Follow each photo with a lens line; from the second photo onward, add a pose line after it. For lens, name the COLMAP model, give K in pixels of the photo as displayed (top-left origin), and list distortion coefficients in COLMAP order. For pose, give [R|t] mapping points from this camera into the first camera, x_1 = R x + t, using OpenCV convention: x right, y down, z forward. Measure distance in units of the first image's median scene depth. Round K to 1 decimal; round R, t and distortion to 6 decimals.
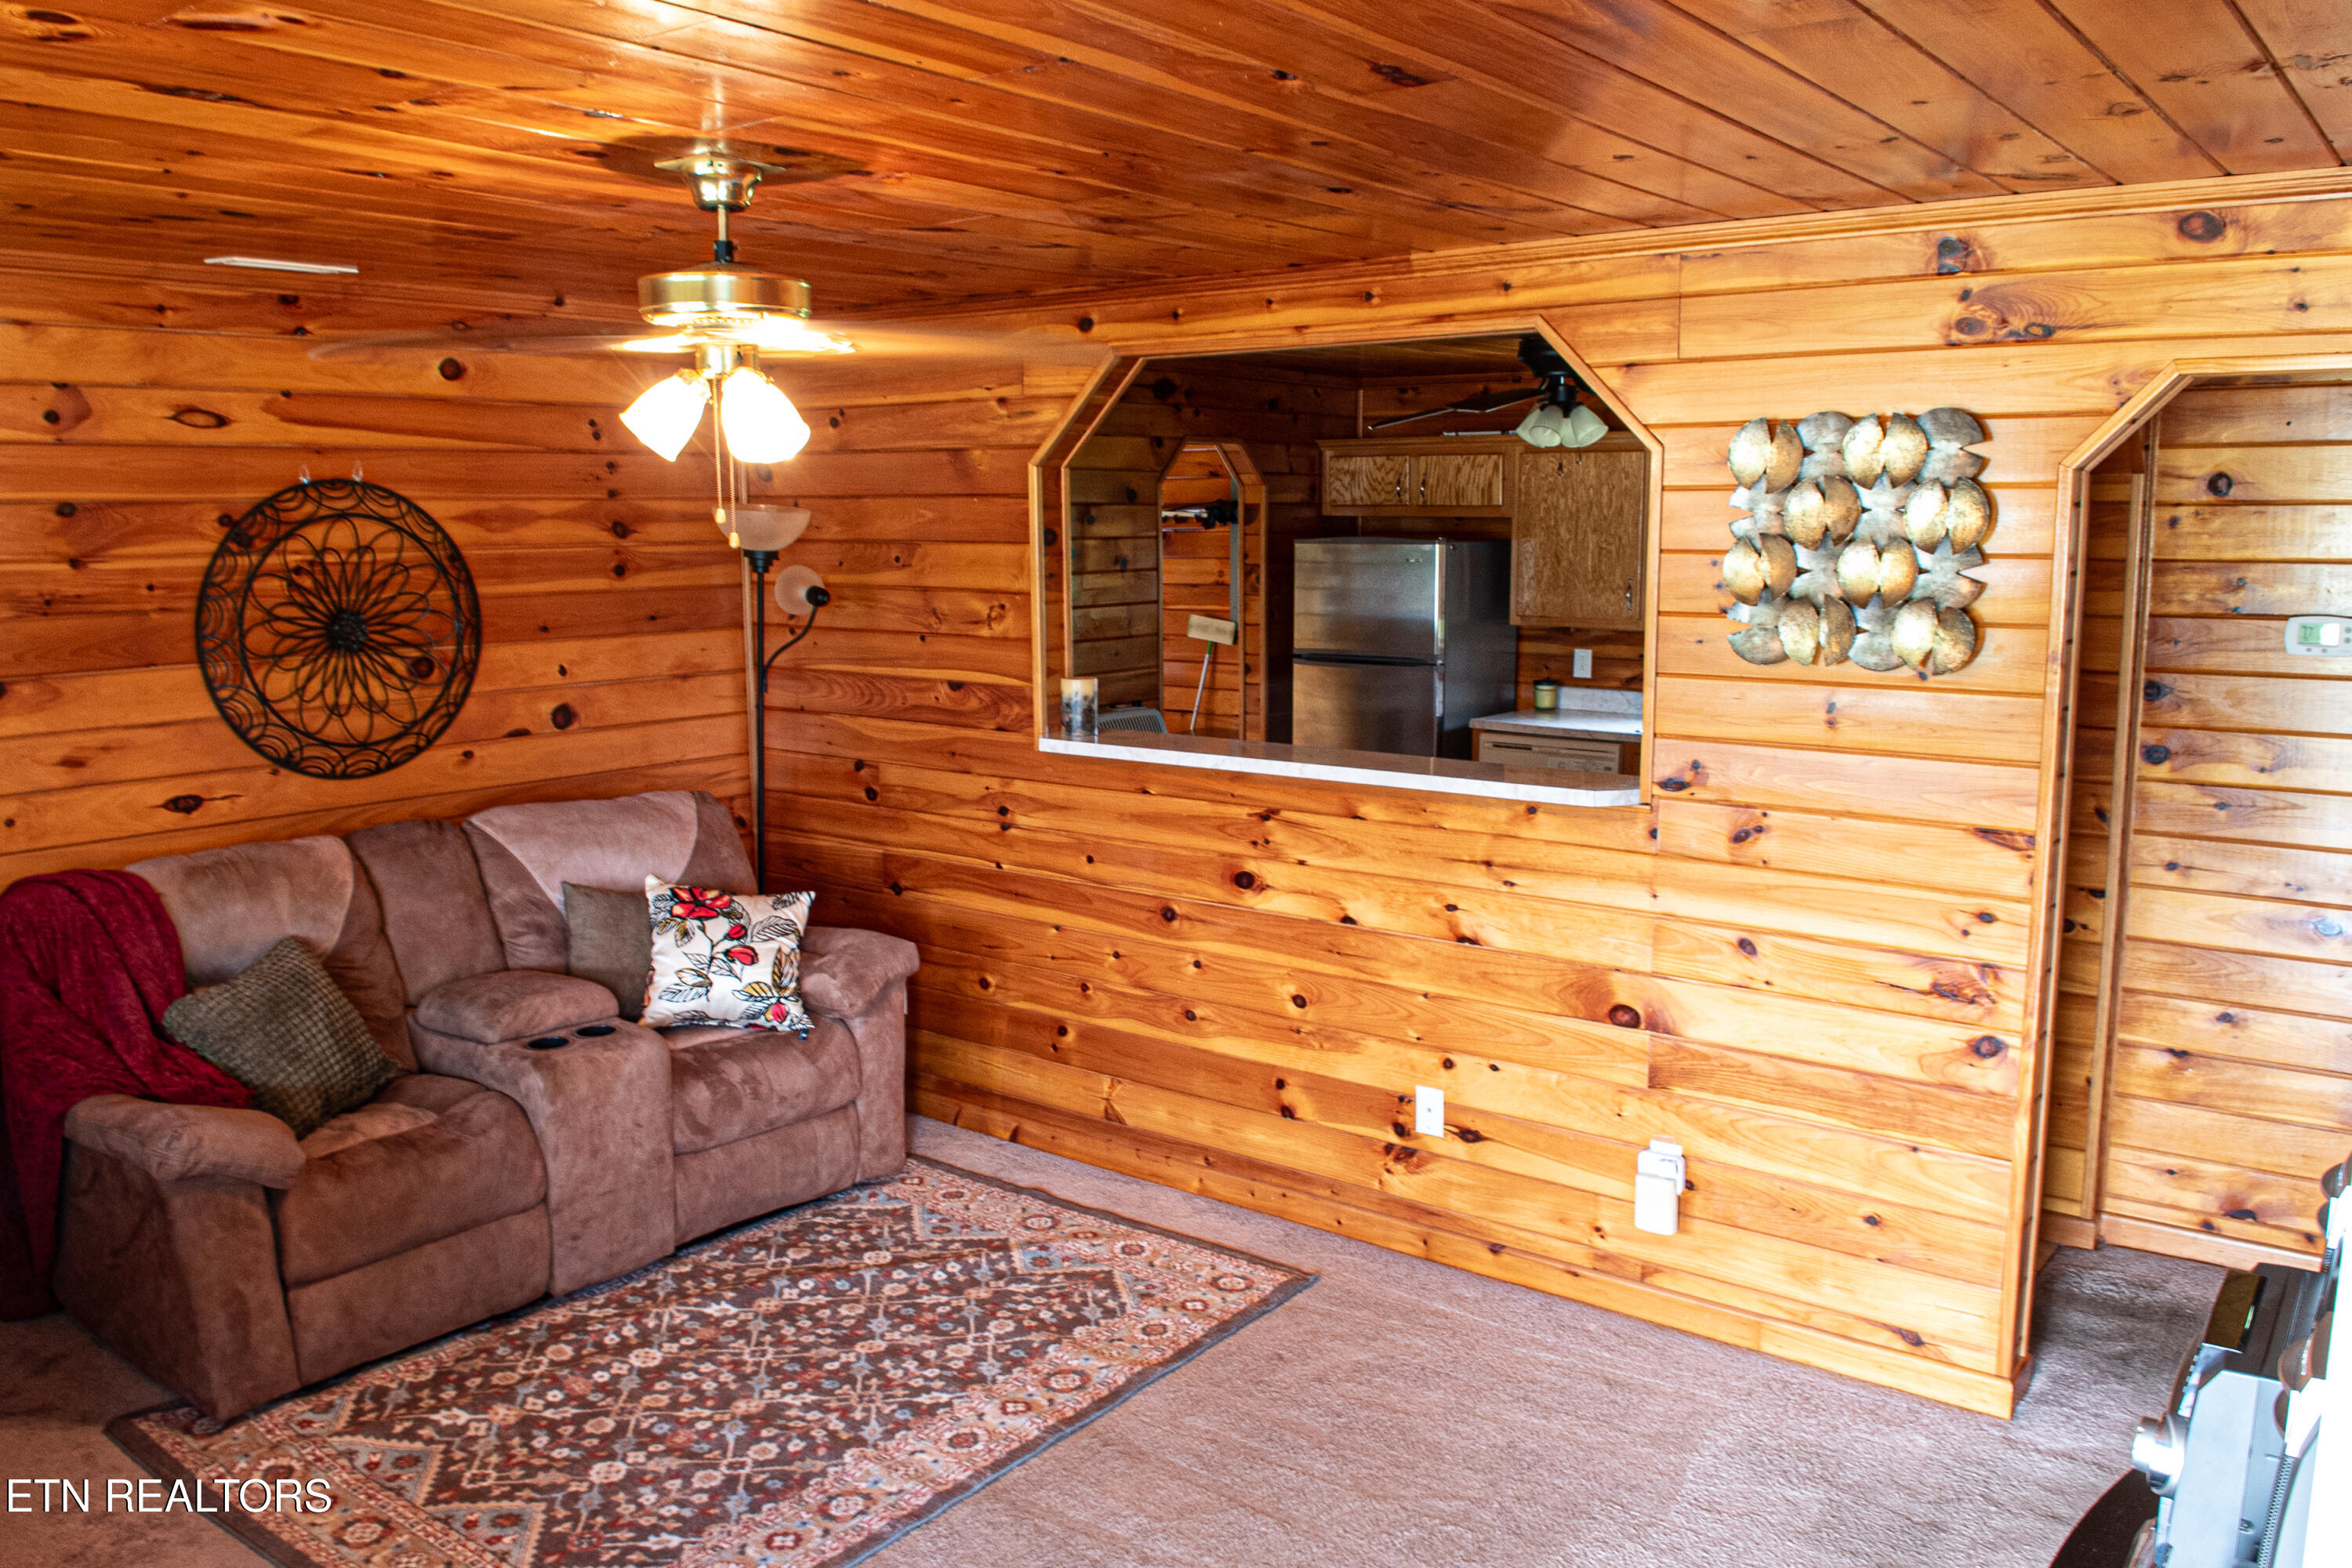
lens RADIAL K [[1843.7, 0, 1180.4], [0, 1843.7, 783.0], [0, 0, 1]] dist [-0.028448, 0.000729]
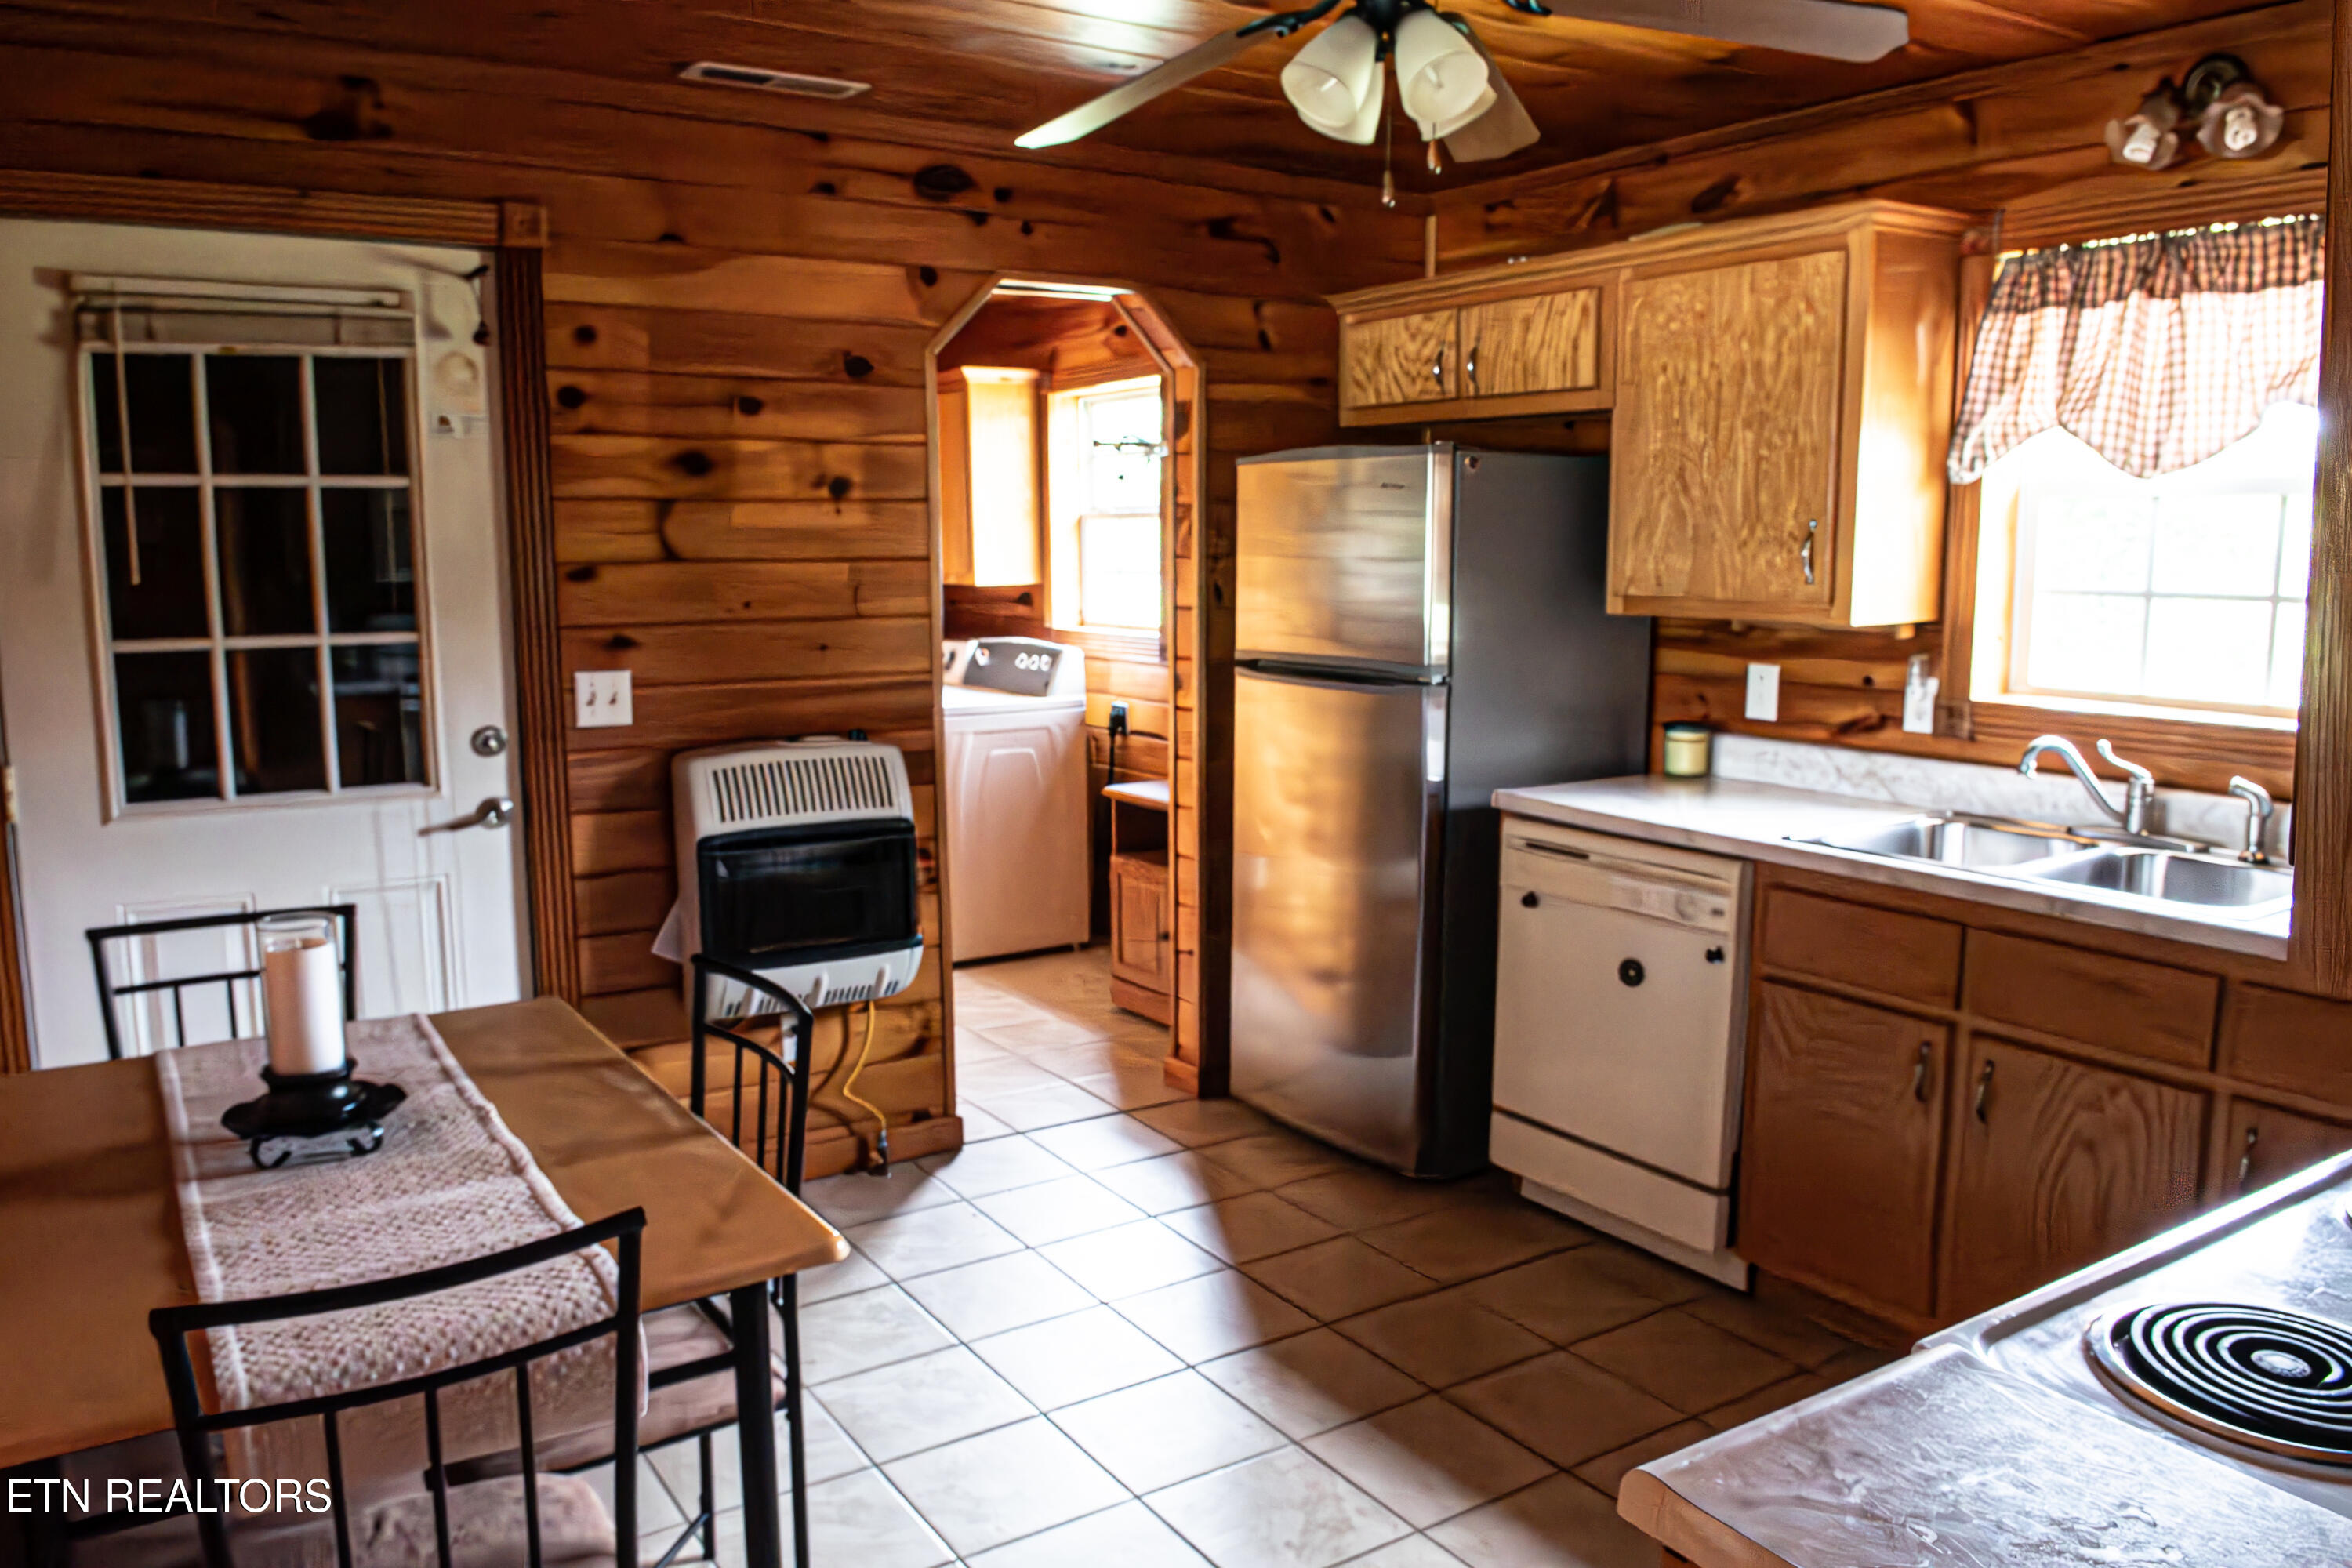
lens RADIAL K [[1733.2, 0, 1164.7], [0, 1733.2, 788.3], [0, 0, 1]] dist [-0.023791, -0.030777]
pose [[0.944327, 0.050107, -0.325170, 0.219356], [-0.051375, 0.998668, 0.004692, -0.031394], [0.324973, 0.012274, 0.945644, 0.482910]]
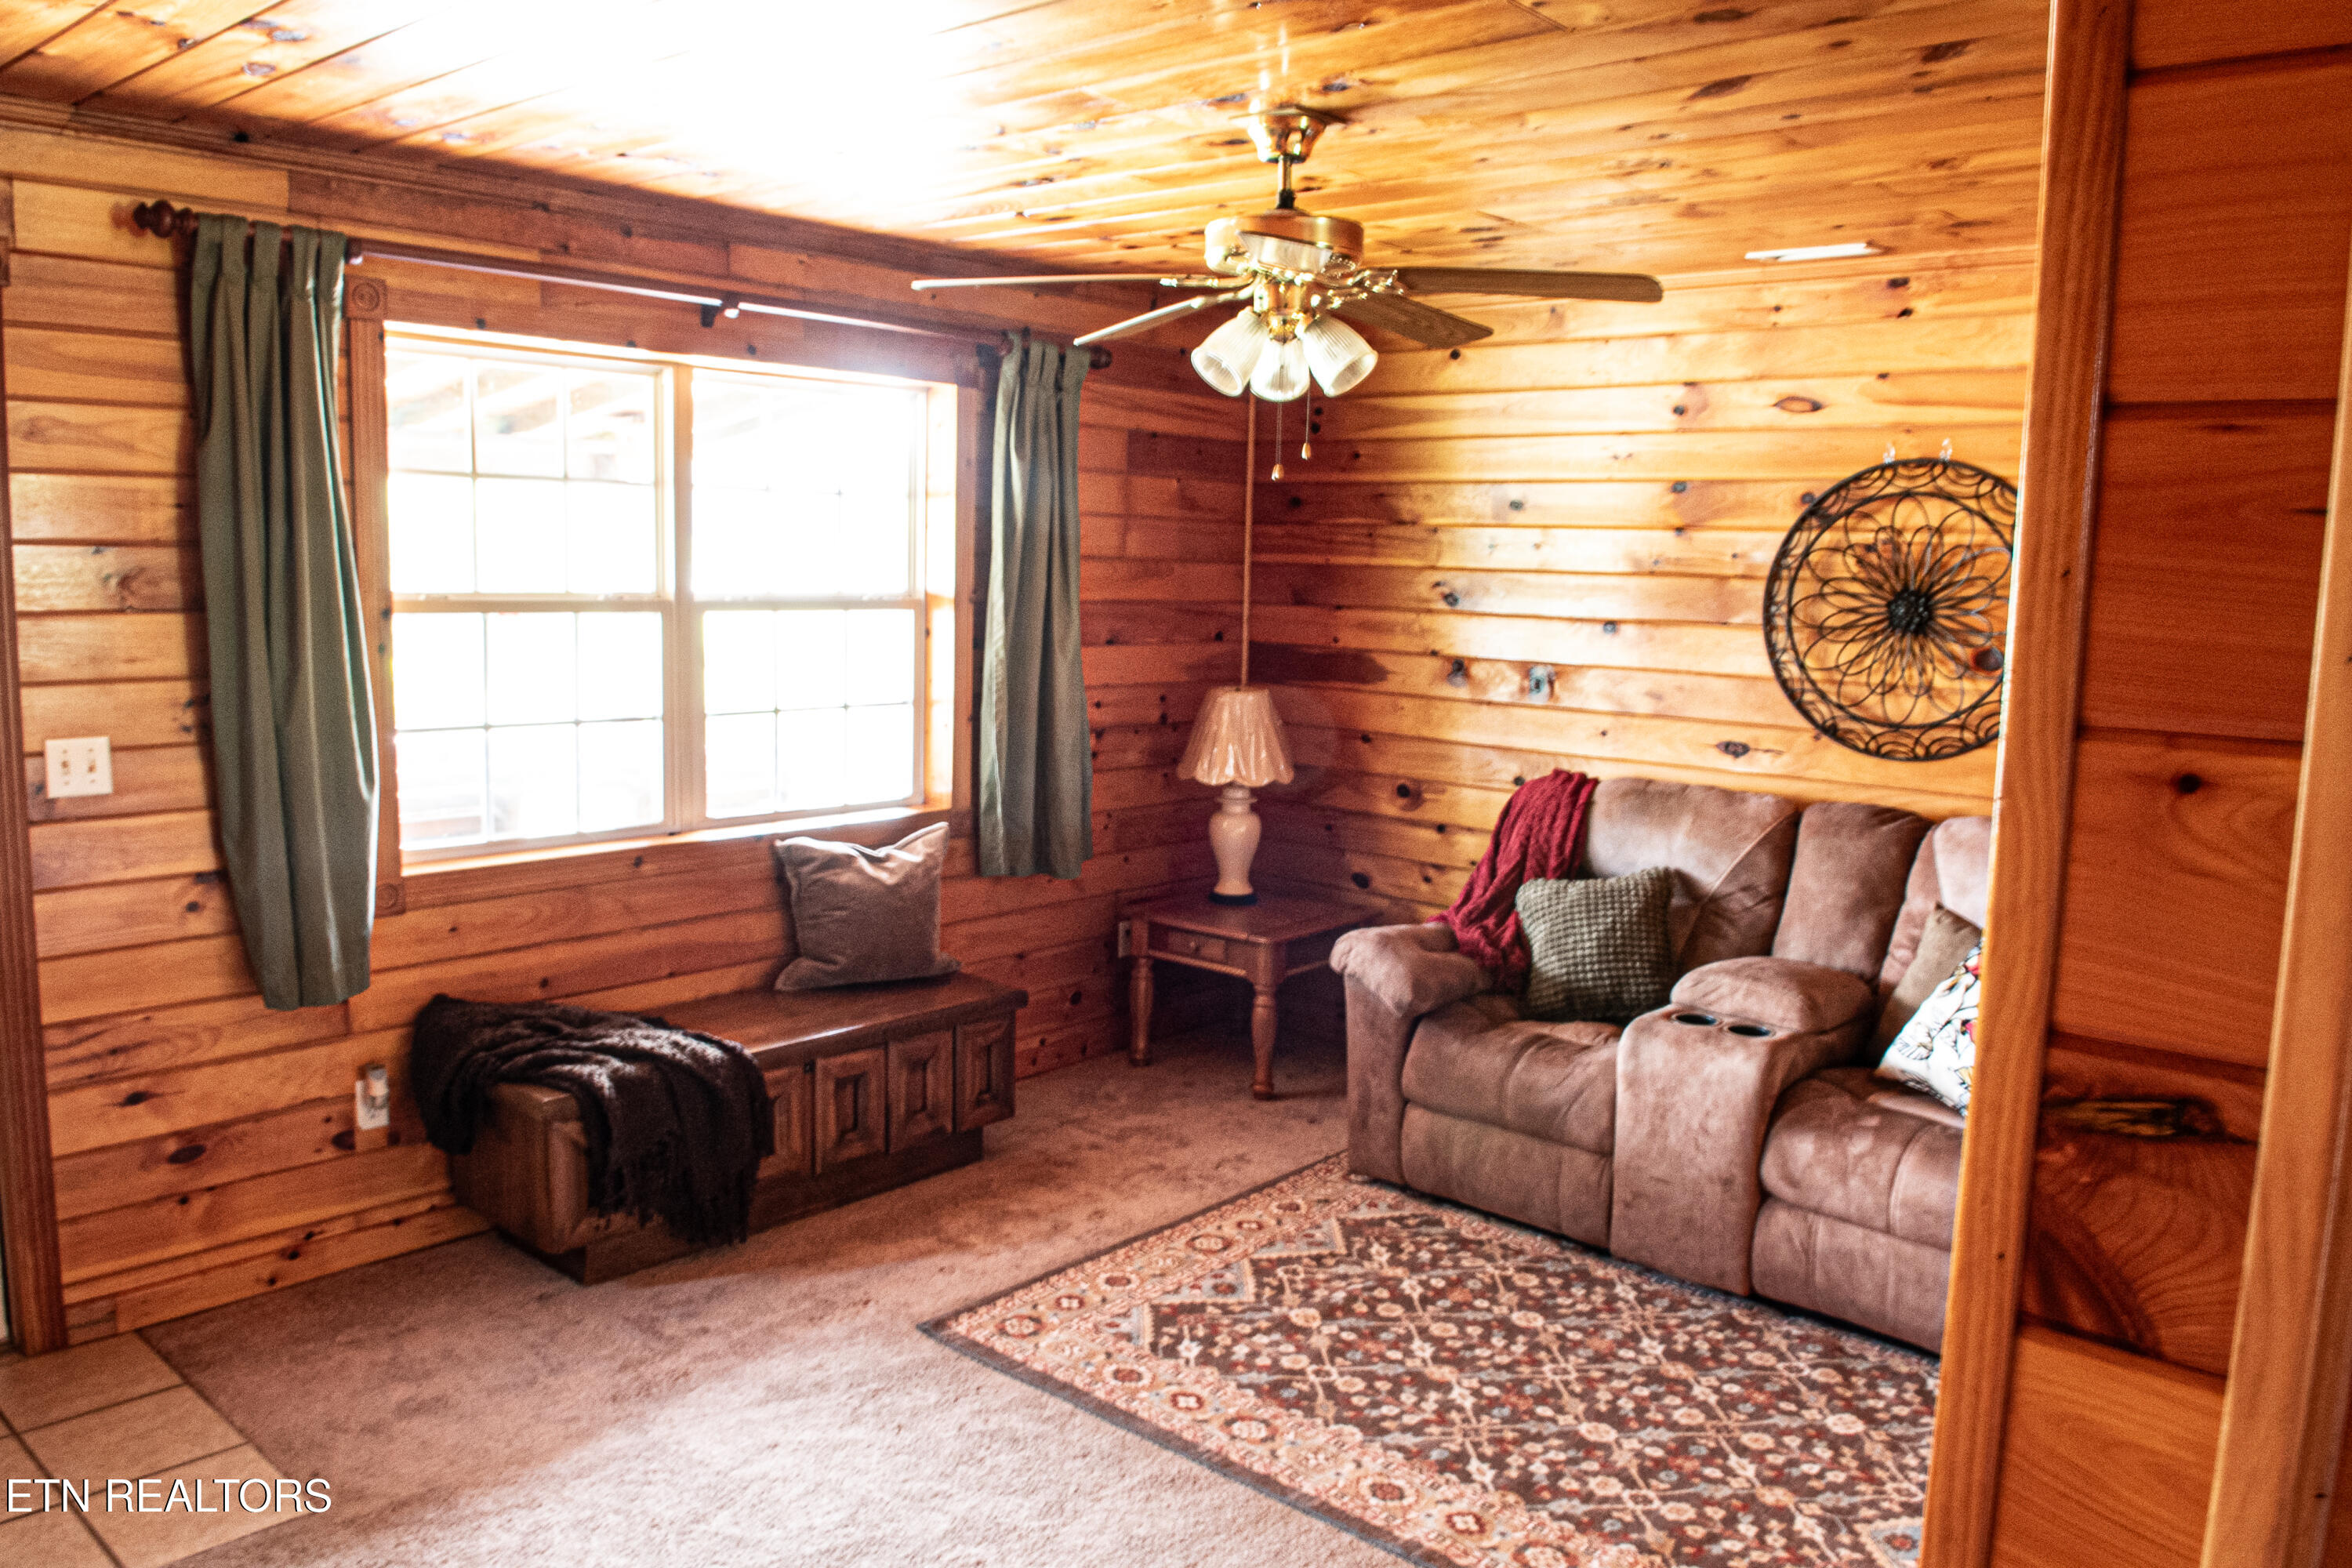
lens RADIAL K [[1733.2, 0, 1174.5], [0, 1733.2, 782.6], [0, 0, 1]] dist [-0.023791, -0.030777]
pose [[-0.061957, 0.132935, -0.989186, 0.568852], [-0.177805, 0.973767, 0.141999, -0.062050], [0.982113, 0.184680, -0.036695, 0.748054]]
